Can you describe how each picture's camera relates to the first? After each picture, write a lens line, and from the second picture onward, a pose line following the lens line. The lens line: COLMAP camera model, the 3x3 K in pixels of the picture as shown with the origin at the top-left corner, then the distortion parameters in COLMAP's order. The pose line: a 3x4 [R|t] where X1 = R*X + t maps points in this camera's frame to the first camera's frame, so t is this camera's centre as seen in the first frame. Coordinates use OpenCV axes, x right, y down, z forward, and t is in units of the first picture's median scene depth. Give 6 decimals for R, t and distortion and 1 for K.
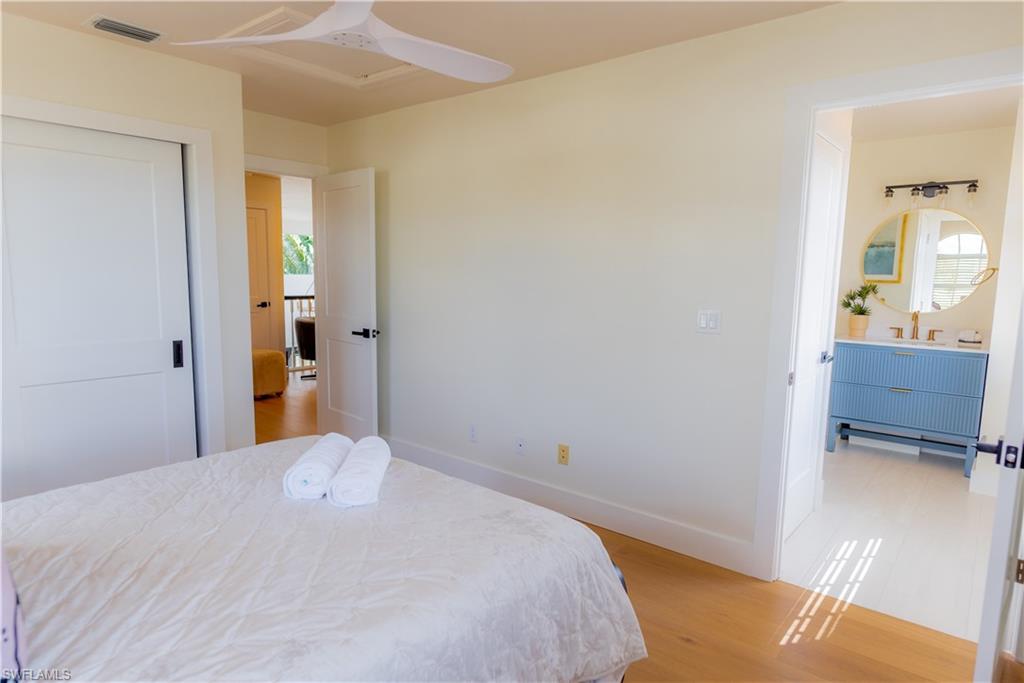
lens RADIAL K [[590.9, 0, 512.8], [0, 590.9, 341.5], [0, 0, 1]] dist [-0.000658, 0.002257]
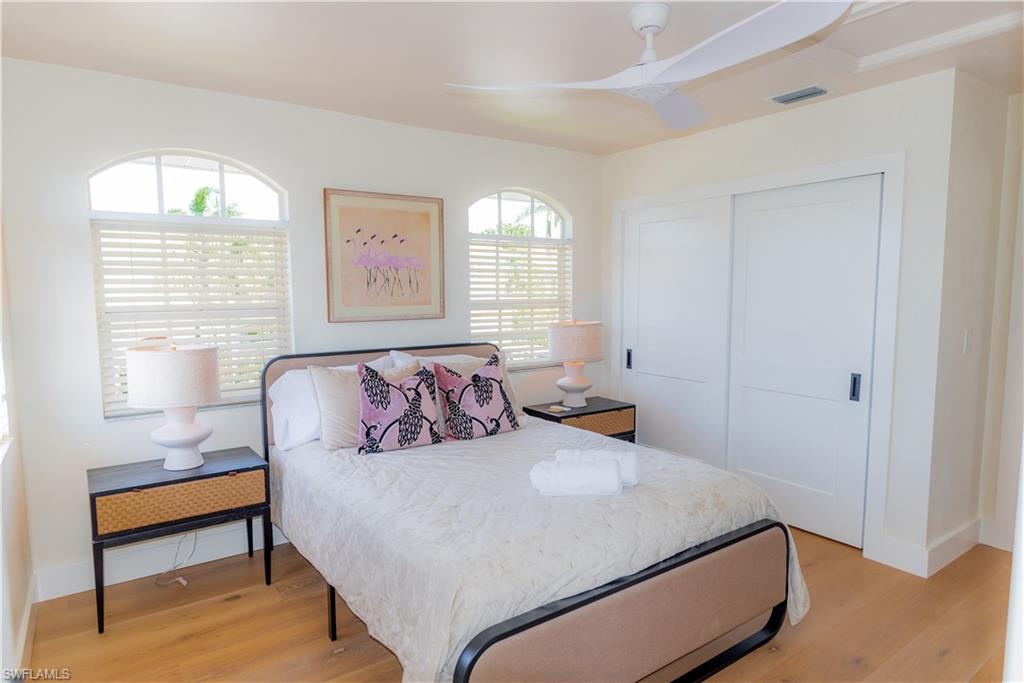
lens RADIAL K [[590.9, 0, 512.4], [0, 590.9, 341.8], [0, 0, 1]] dist [-0.000658, 0.002257]
pose [[-0.254027, 0.077840, -0.964060, 0.534706], [-0.122165, 0.986191, 0.111817, -0.095401], [0.959451, 0.146179, -0.241010, 0.680819]]
